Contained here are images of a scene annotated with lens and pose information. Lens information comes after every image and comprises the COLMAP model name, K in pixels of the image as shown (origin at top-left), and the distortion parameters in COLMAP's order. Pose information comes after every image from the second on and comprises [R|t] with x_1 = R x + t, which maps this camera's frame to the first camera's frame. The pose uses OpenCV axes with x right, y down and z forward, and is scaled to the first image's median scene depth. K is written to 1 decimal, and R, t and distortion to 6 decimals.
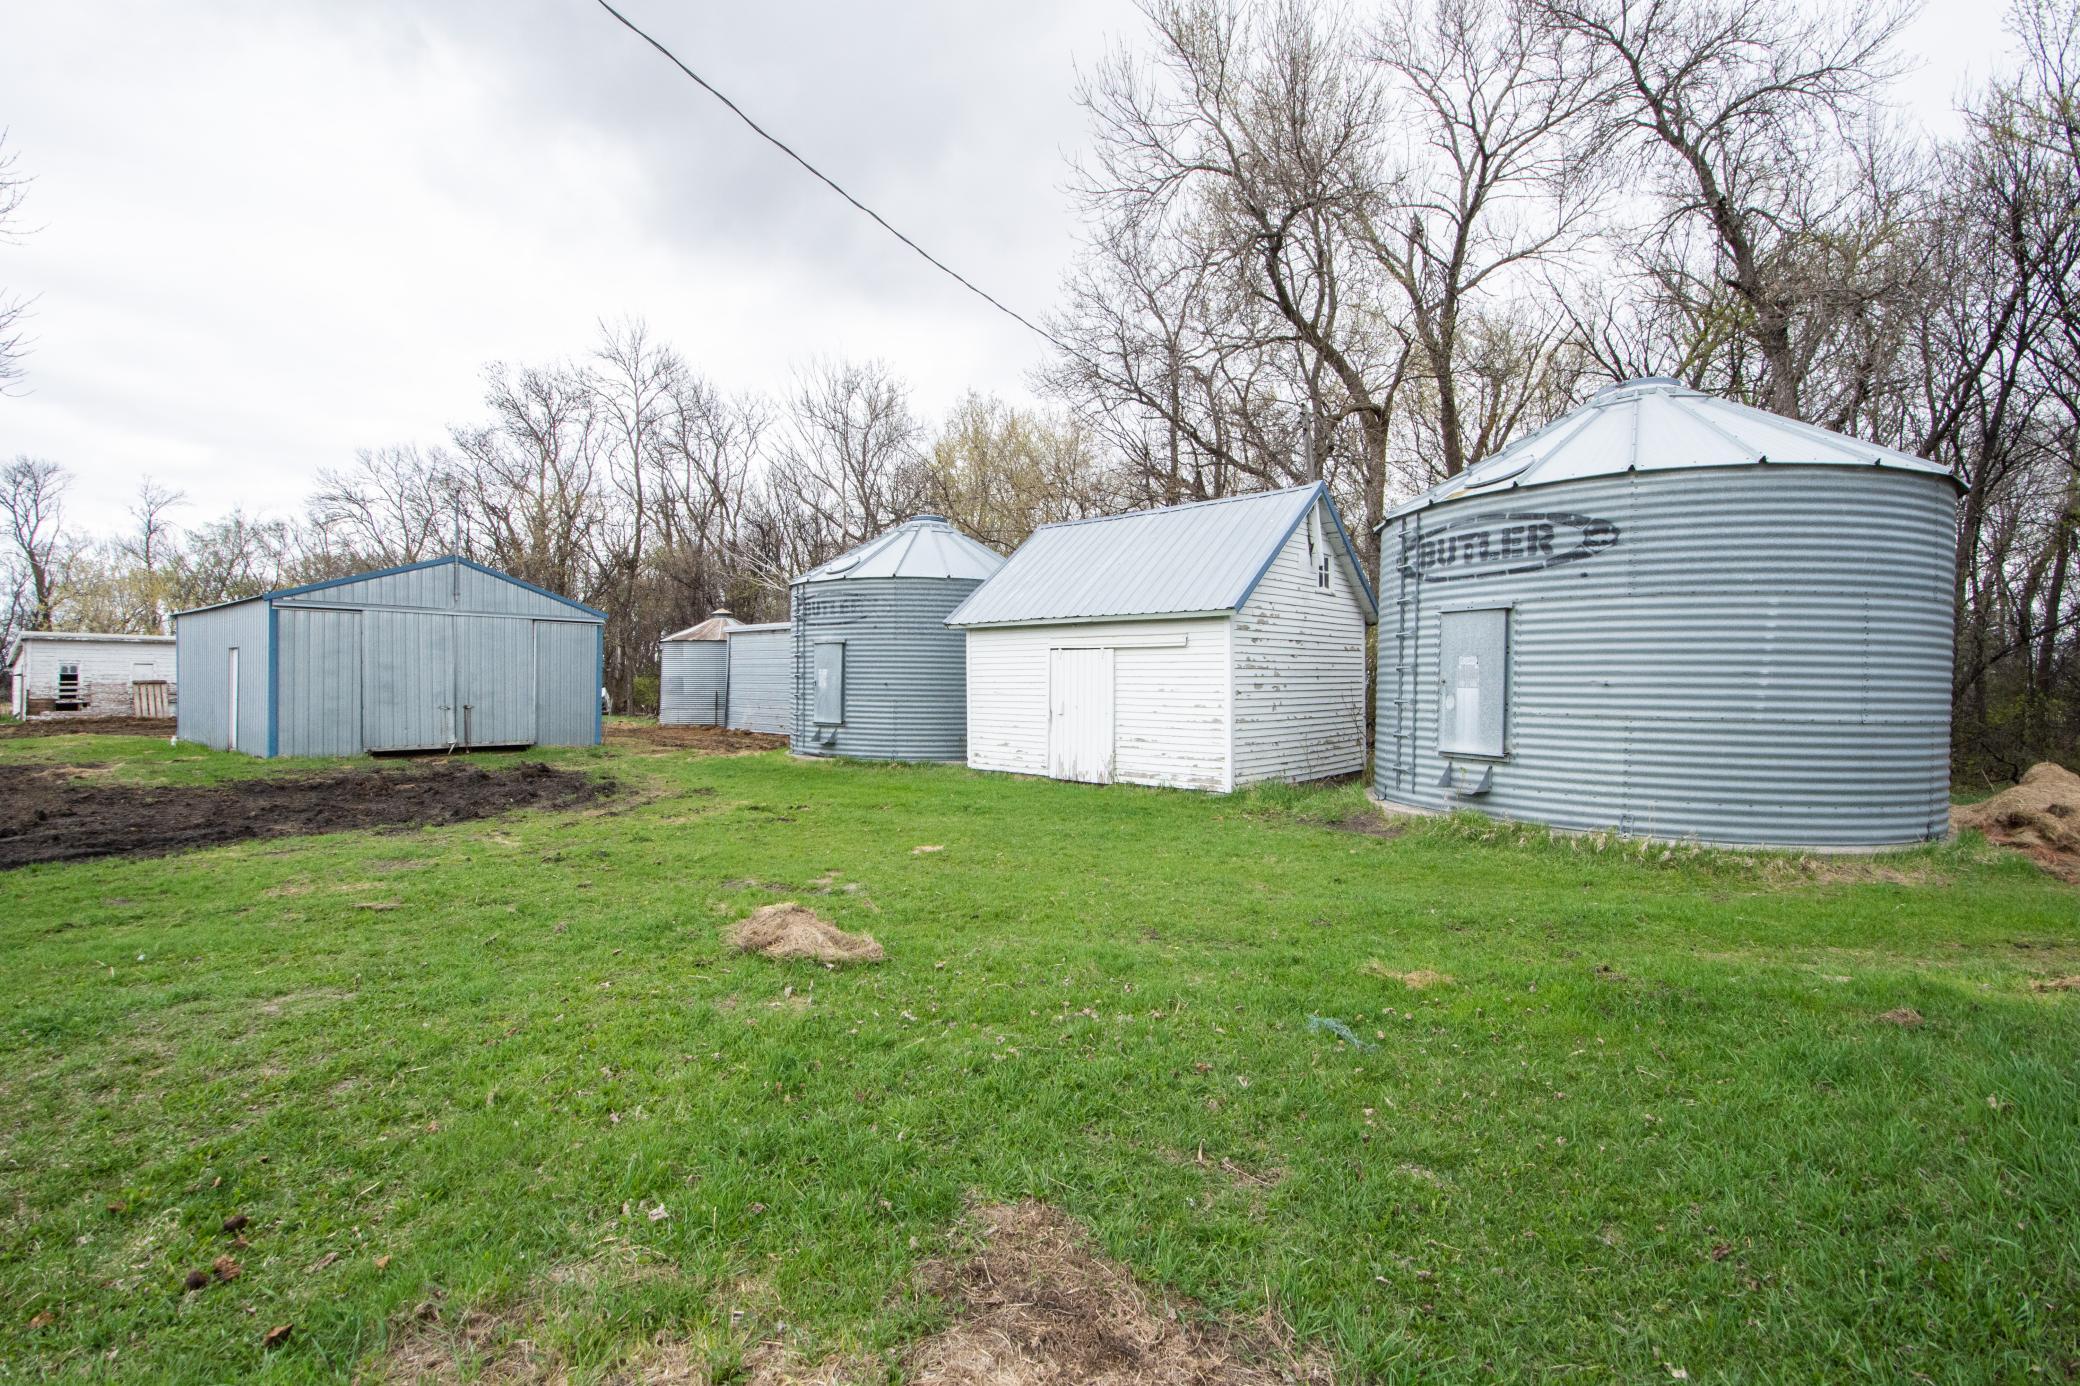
lens RADIAL K [[920.5, 0, 1040.0], [0, 920.5, 693.0], [0, 0, 1]] dist [-0.010716, -0.008917]
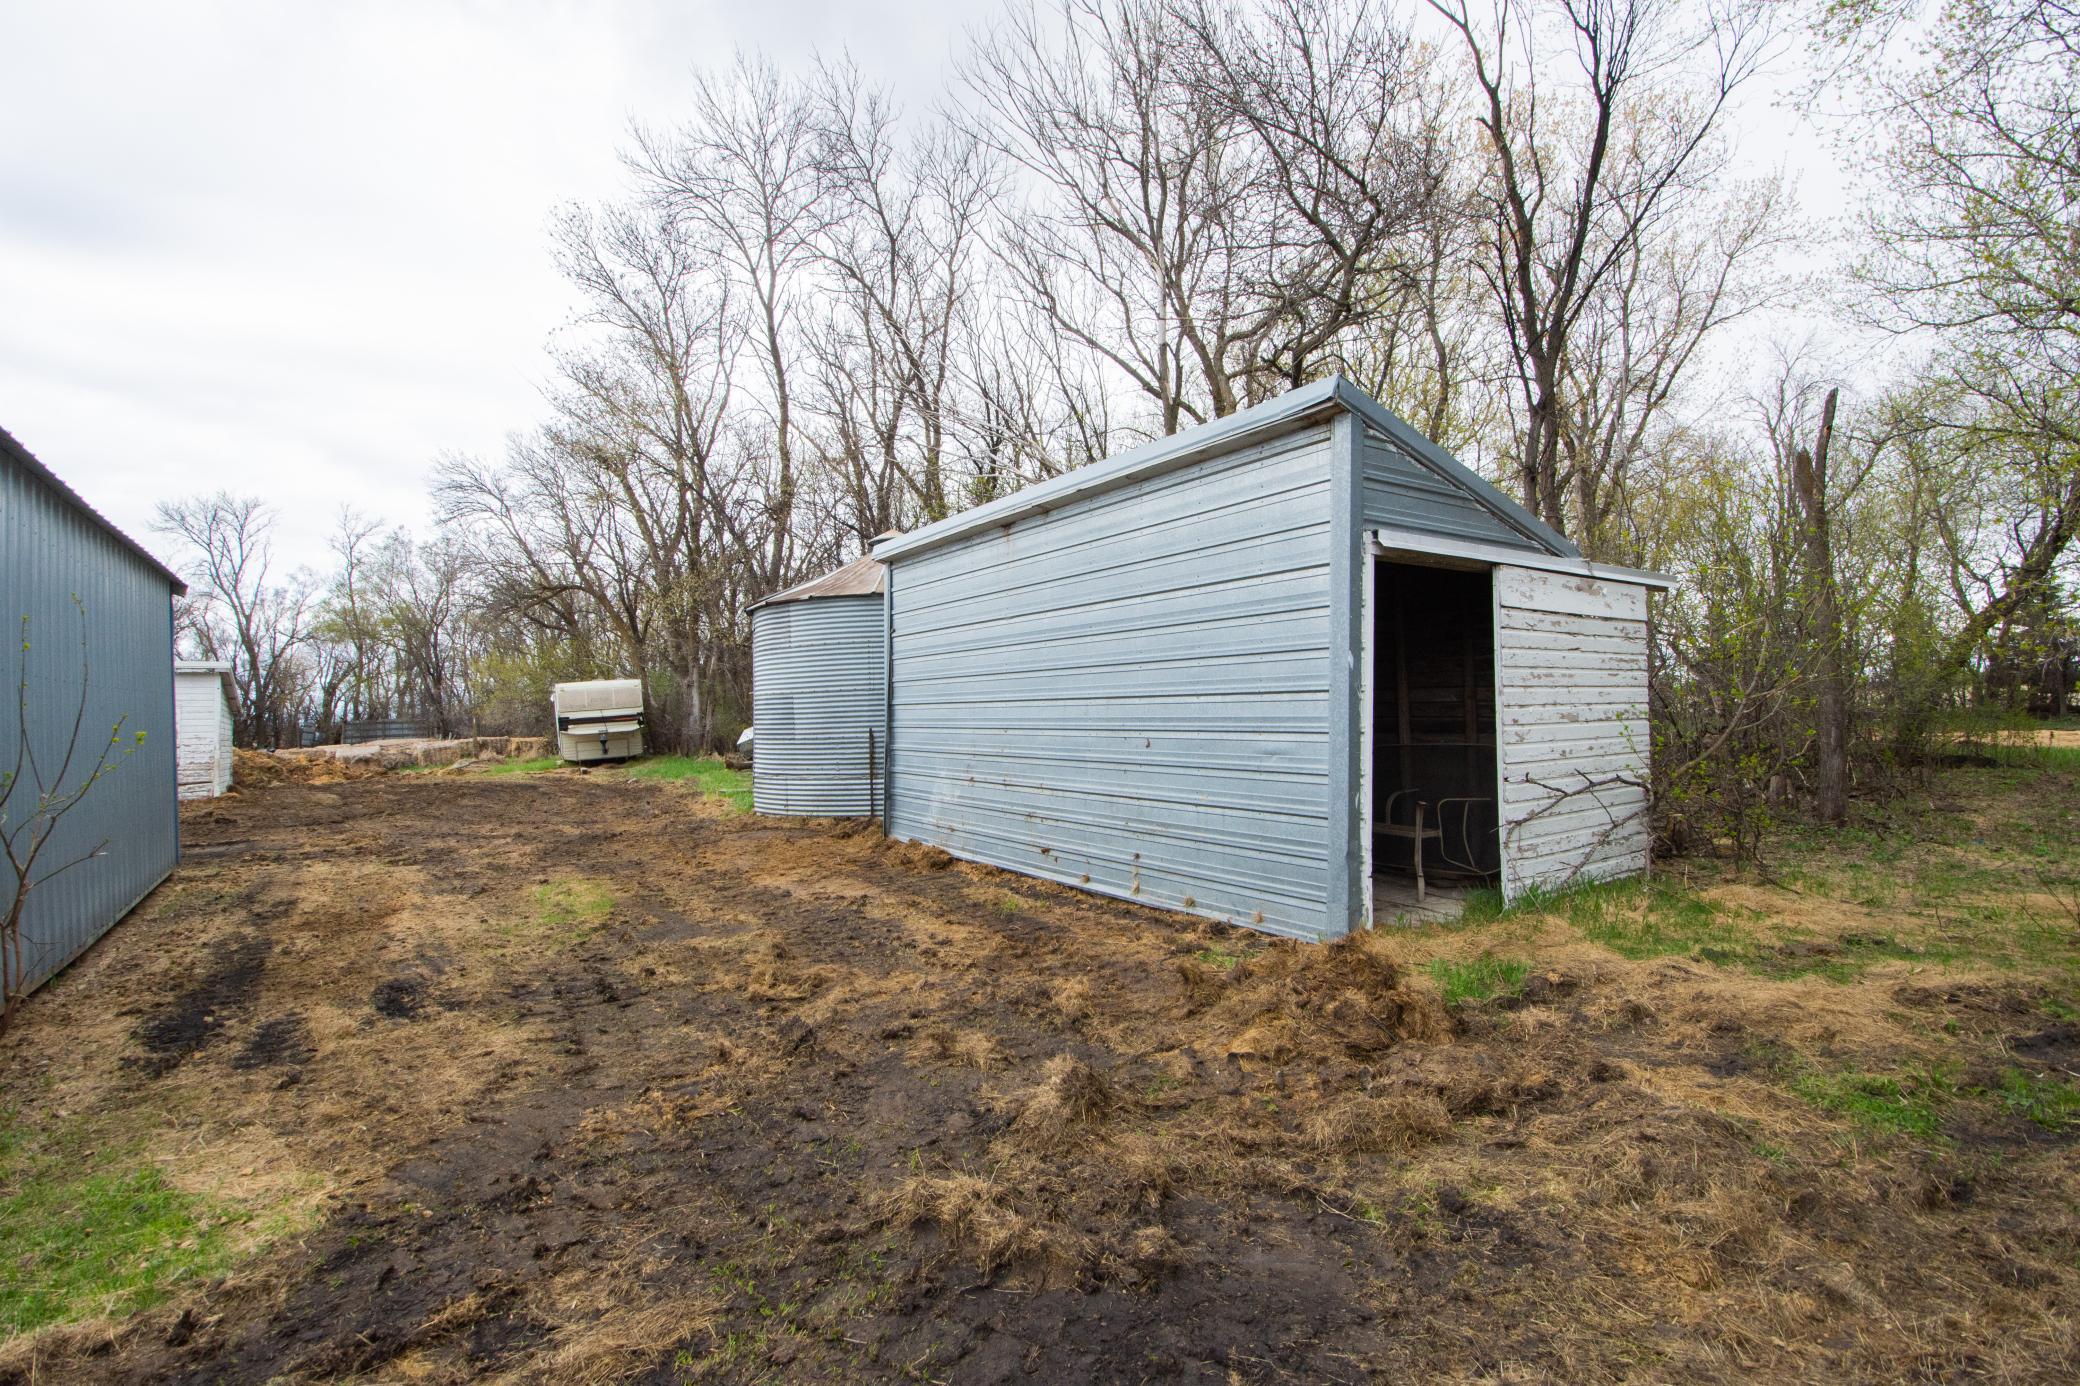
lens RADIAL K [[920.5, 0, 1040.0], [0, 920.5, 693.0], [0, 0, 1]] dist [-0.010716, -0.008917]
pose [[0.966376, -0.040079, -0.253989, -0.146726], [0.034633, 0.999065, -0.025882, -0.002717], [0.254788, 0.016216, 0.966861, 0.506500]]
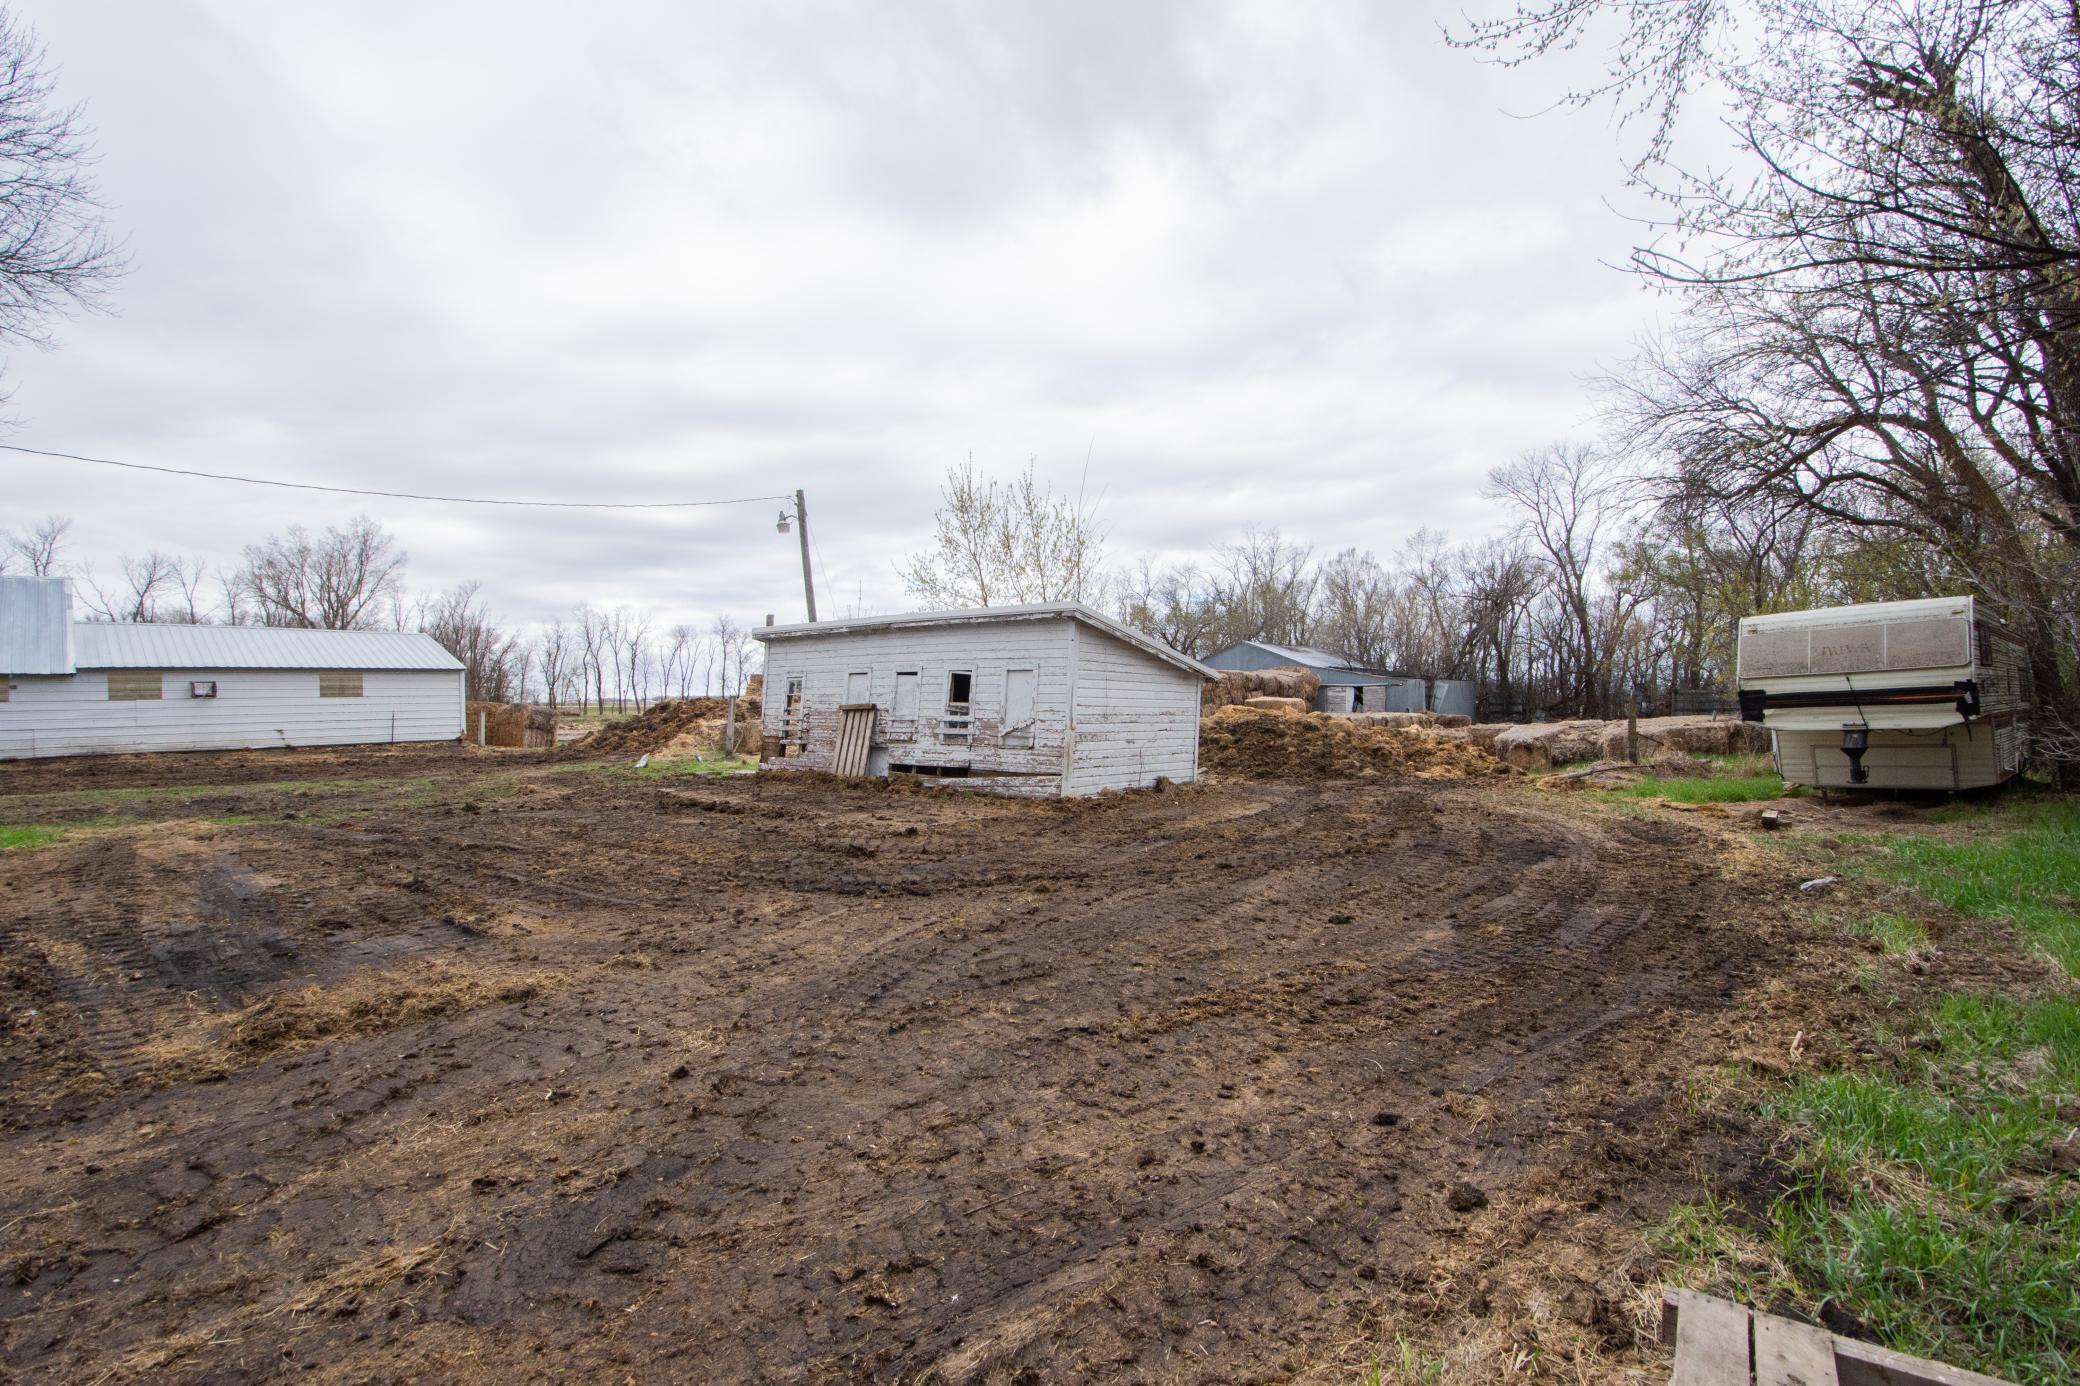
lens RADIAL K [[920.5, 0, 1040.0], [0, 920.5, 693.0], [0, 0, 1]] dist [-0.010716, -0.008917]
pose [[-0.052523, -0.016274, -0.998487, -0.360483], [-0.003365, 0.999864, -0.016119, -0.008407], [0.998614, 0.002513, -0.052570, 0.880733]]
